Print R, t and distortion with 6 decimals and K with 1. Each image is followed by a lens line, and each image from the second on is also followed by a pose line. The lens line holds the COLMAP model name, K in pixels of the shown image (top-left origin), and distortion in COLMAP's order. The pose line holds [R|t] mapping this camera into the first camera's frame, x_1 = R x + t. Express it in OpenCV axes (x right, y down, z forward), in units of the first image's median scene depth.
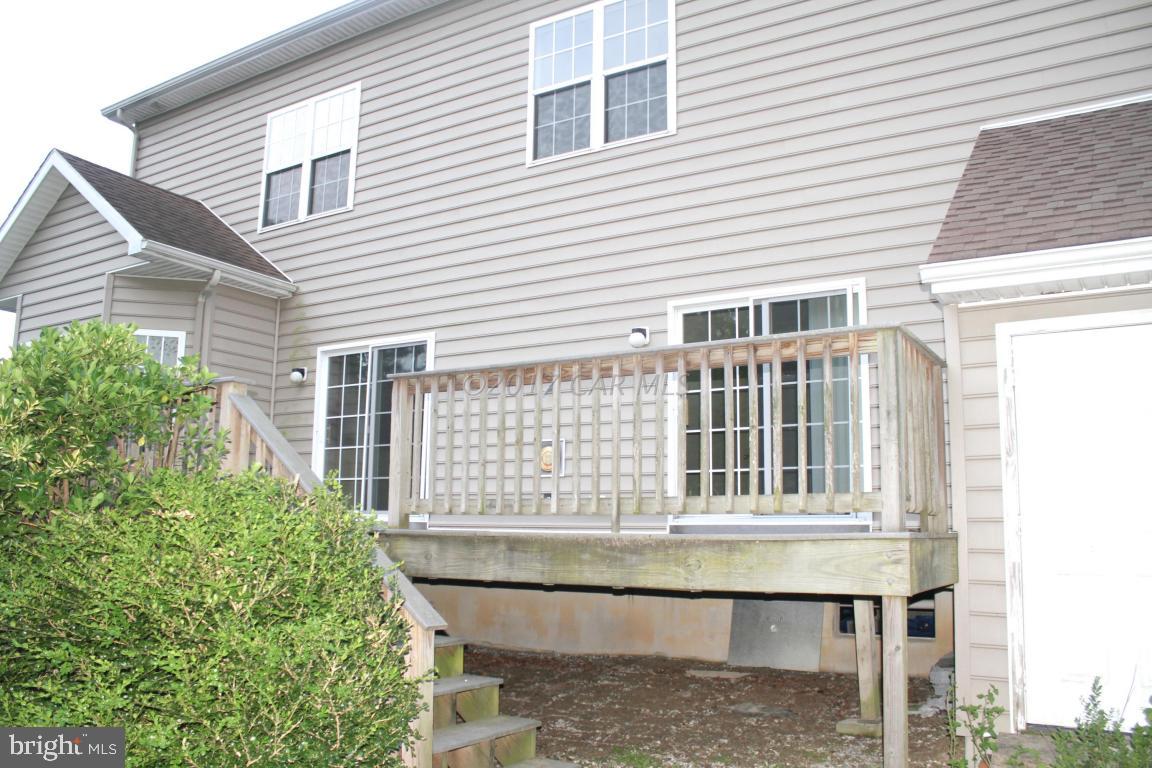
lens RADIAL K [[954.9, 0, 569.9], [0, 954.9, 403.1], [0, 0, 1]] dist [-0.195704, 0.136301]
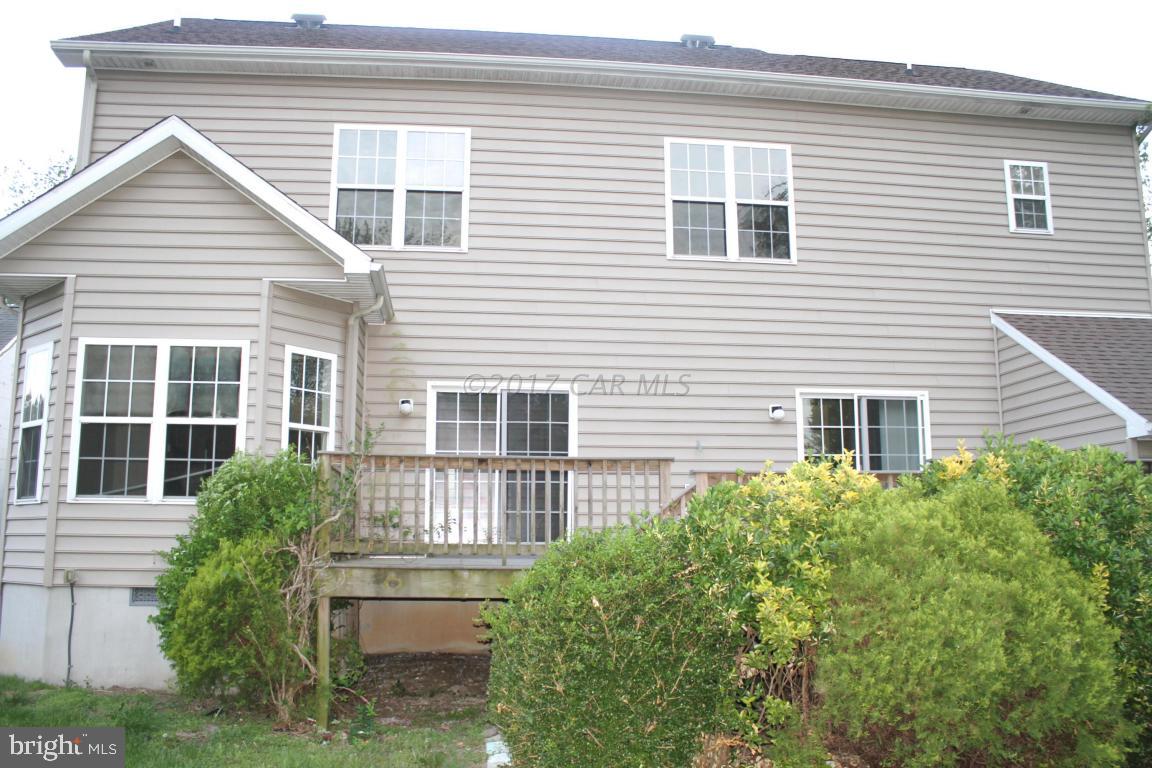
lens RADIAL K [[954.9, 0, 569.9], [0, 954.9, 403.1], [0, 0, 1]] dist [-0.195704, 0.136301]
pose [[0.778702, 0.078326, 0.622486, -1.390678], [-0.070925, 0.996806, -0.036701, -0.015522], [-0.623373, -0.015571, 0.781770, 0.183119]]
